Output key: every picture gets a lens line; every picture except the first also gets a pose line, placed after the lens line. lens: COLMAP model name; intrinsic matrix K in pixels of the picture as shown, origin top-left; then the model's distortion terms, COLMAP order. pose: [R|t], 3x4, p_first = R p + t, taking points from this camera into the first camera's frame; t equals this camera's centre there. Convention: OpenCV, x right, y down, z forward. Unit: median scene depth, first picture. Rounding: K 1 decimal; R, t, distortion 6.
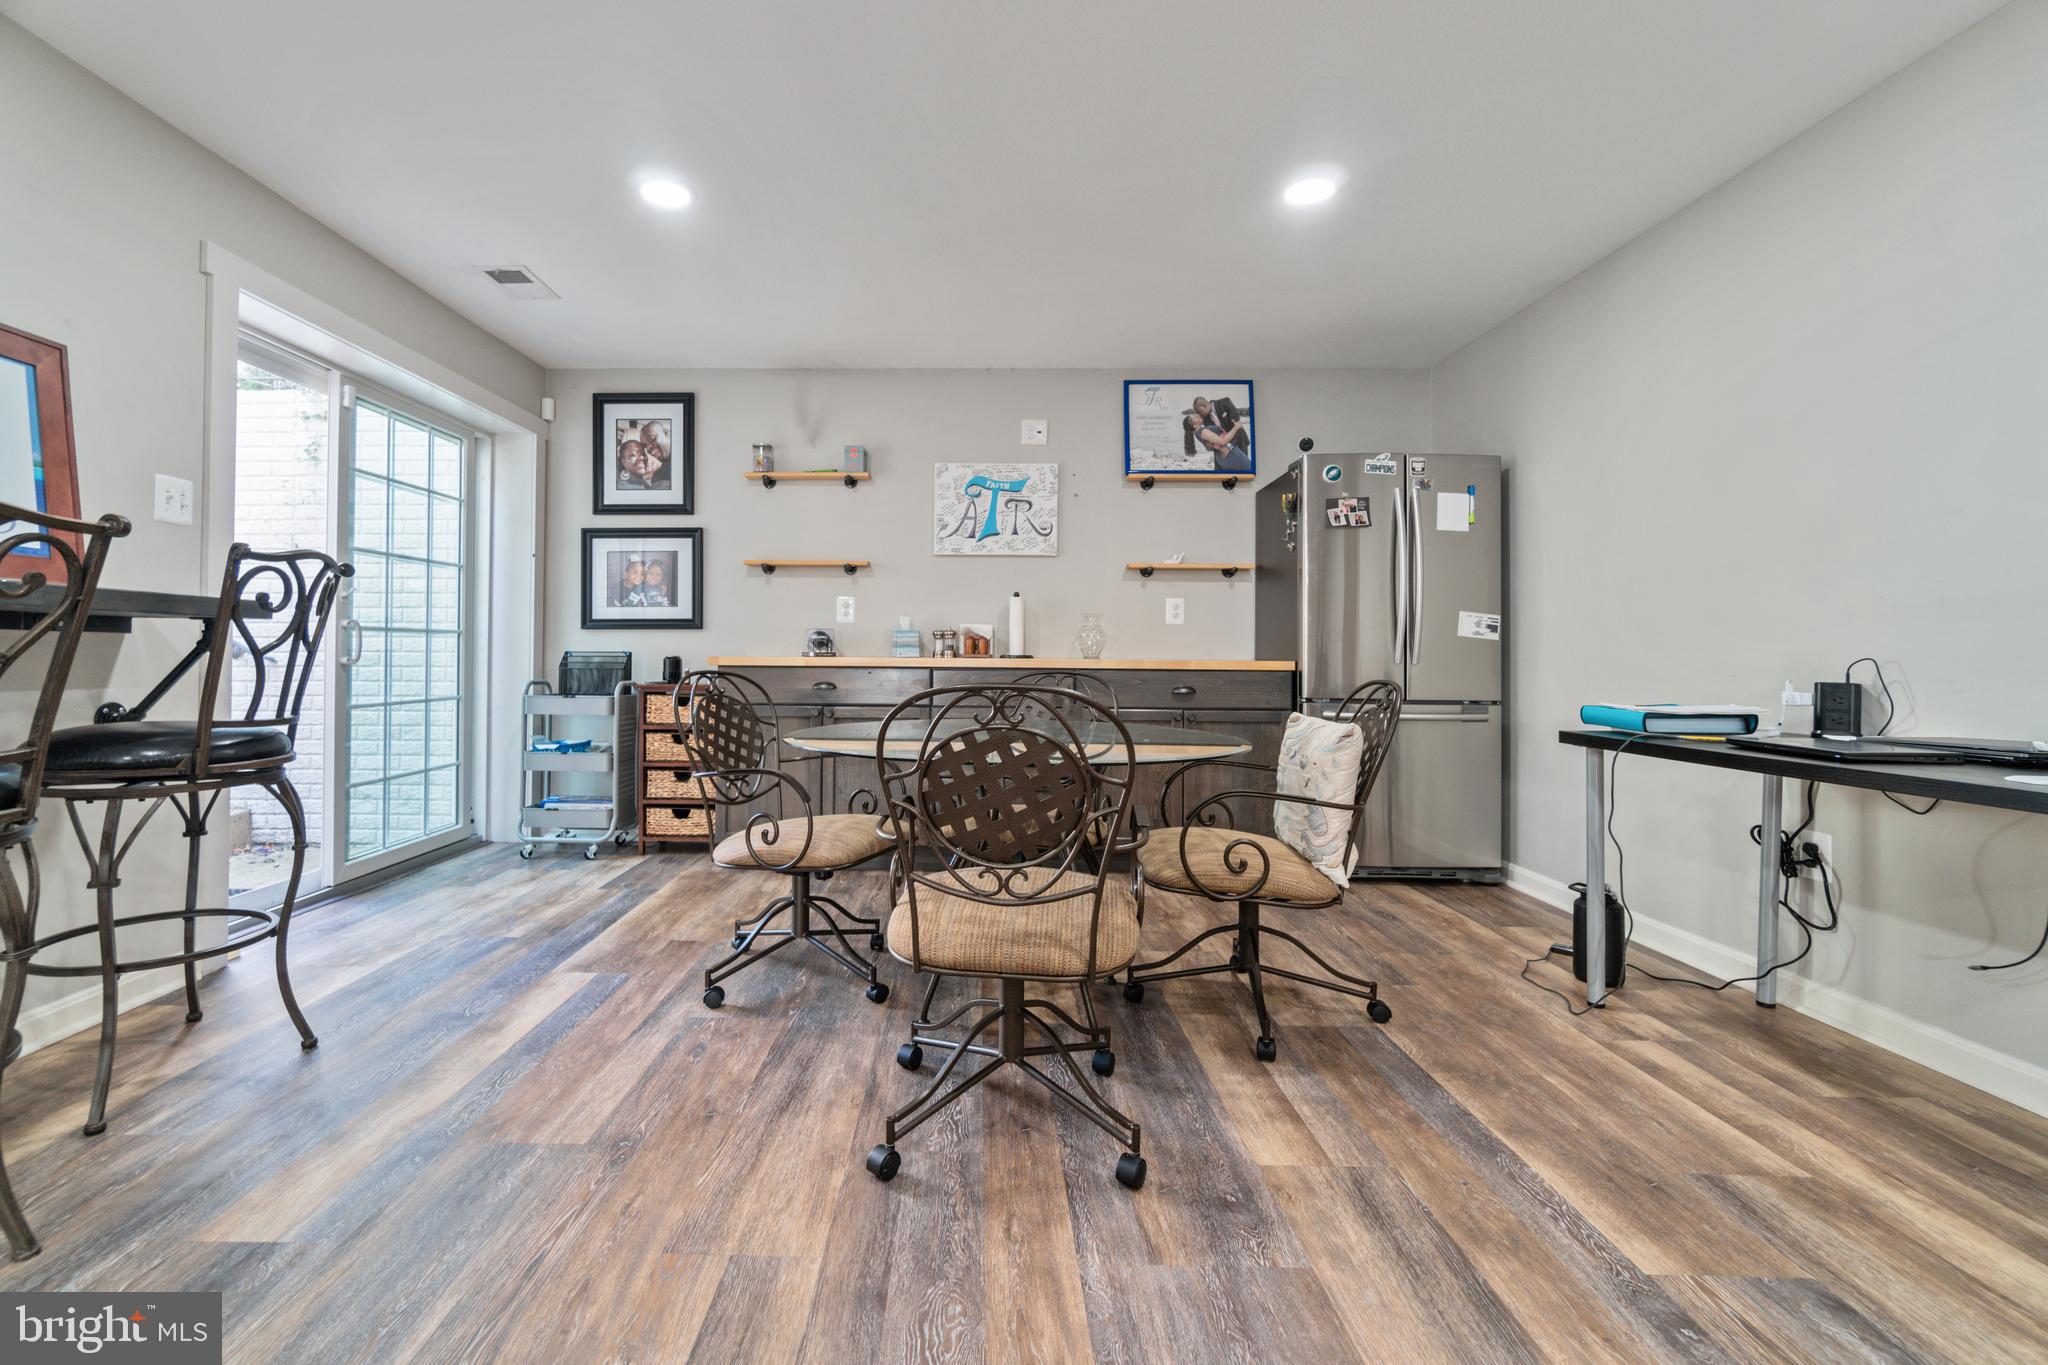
lens RADIAL K [[897.2, 0, 947.2], [0, 897.2, 655.5], [0, 0, 1]] dist [-0.007591, 0.002841]
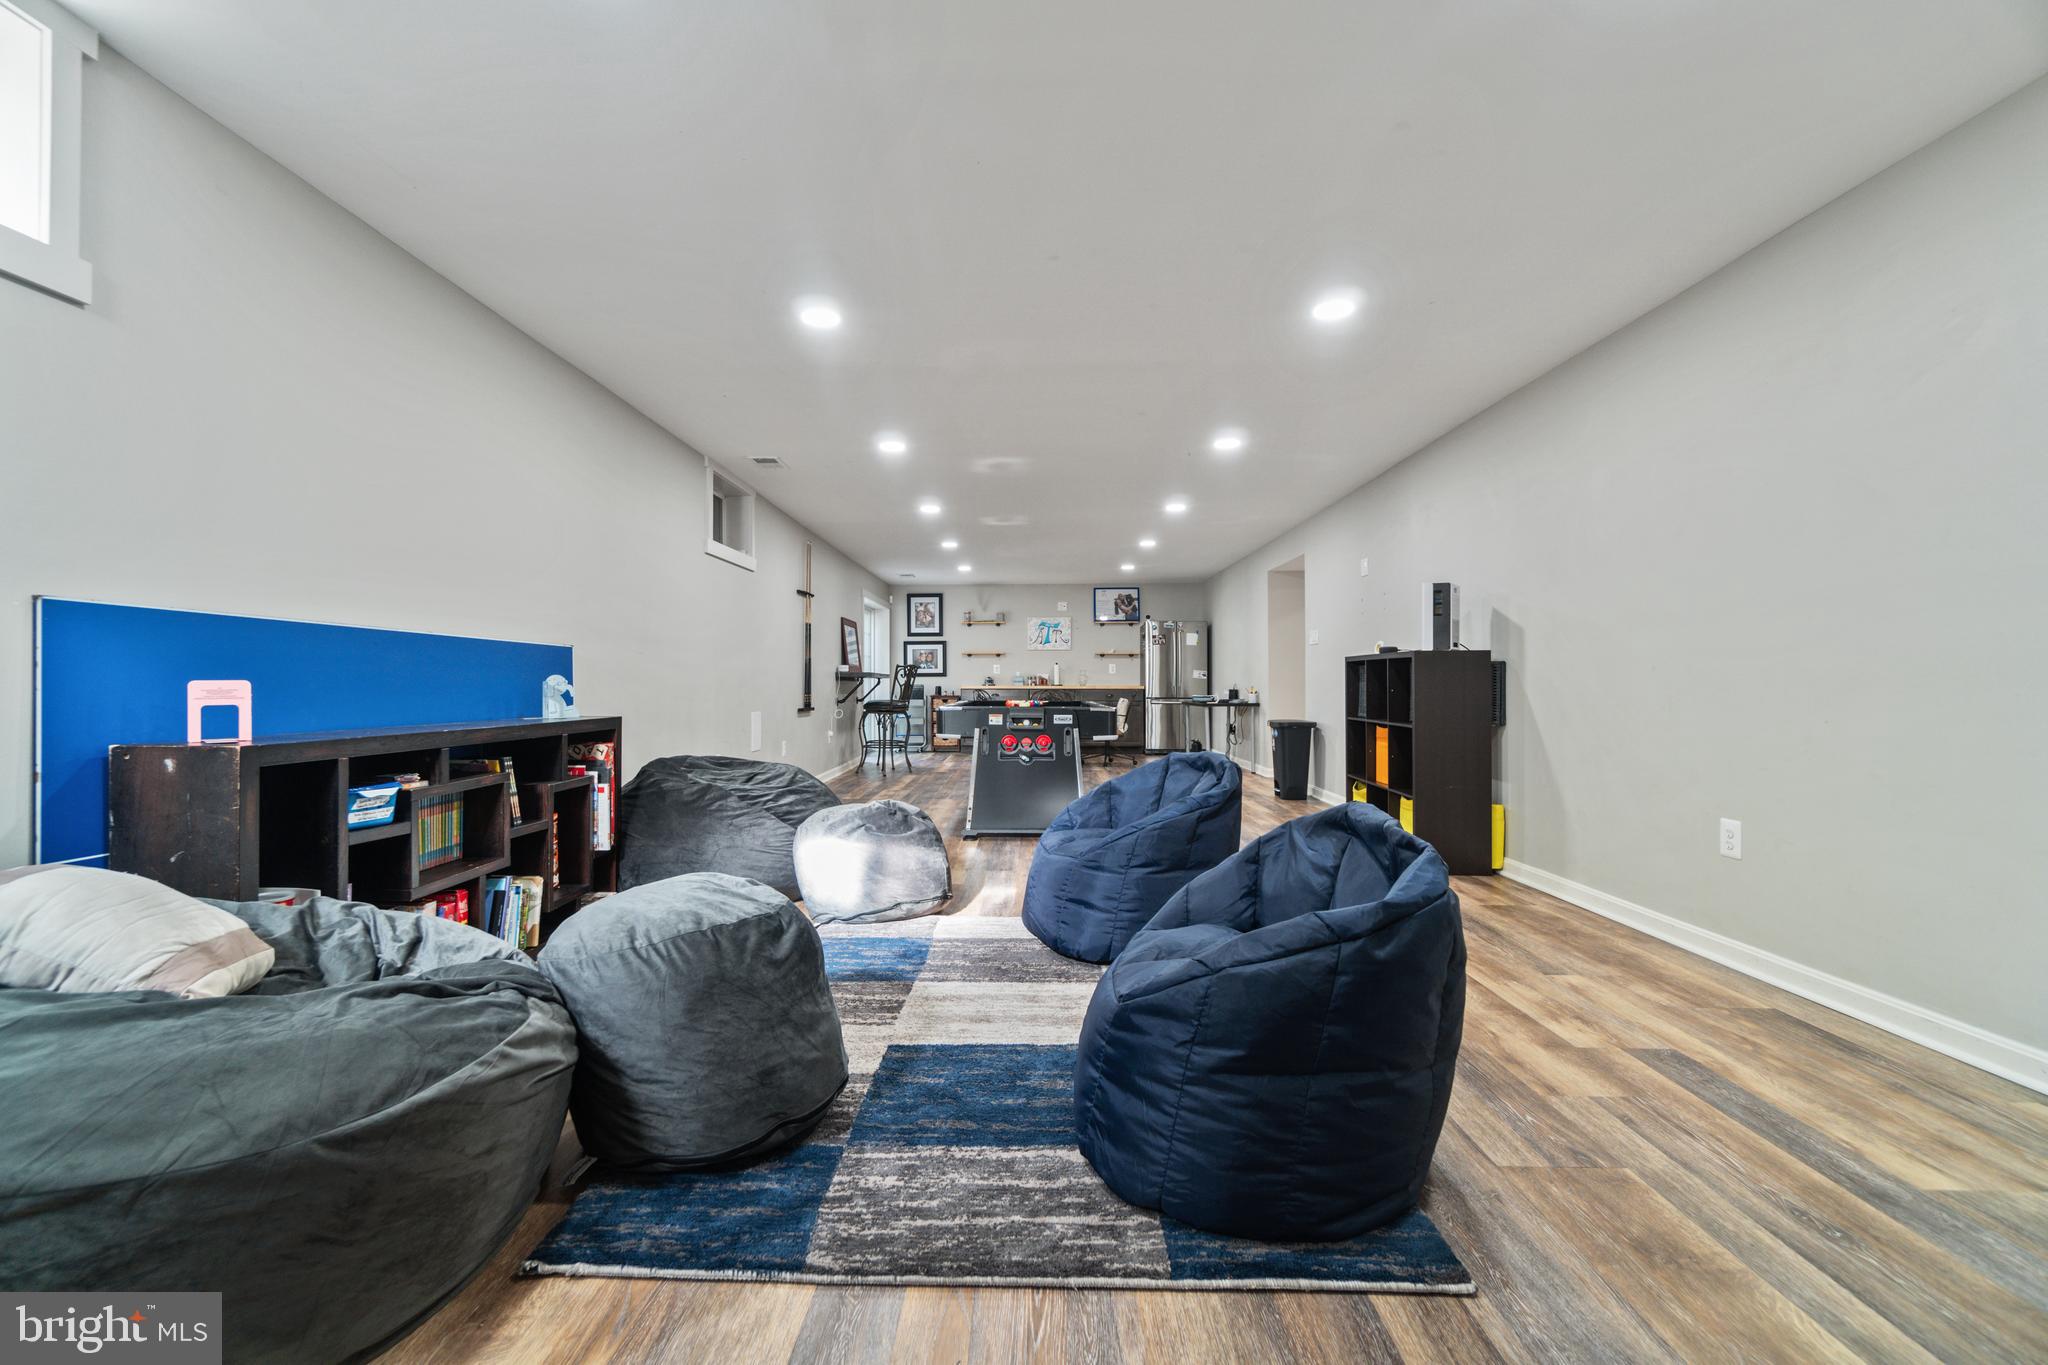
lens RADIAL K [[897.2, 0, 1028.2], [0, 897.2, 685.6], [0, 0, 1]] dist [-0.007591, 0.002841]
pose [[0.999526, -0.006292, -0.030126, 0.085470], [0.006214, 0.999977, -0.002676, 0.010122], [0.030142, 0.002488, 0.999543, -2.176589]]
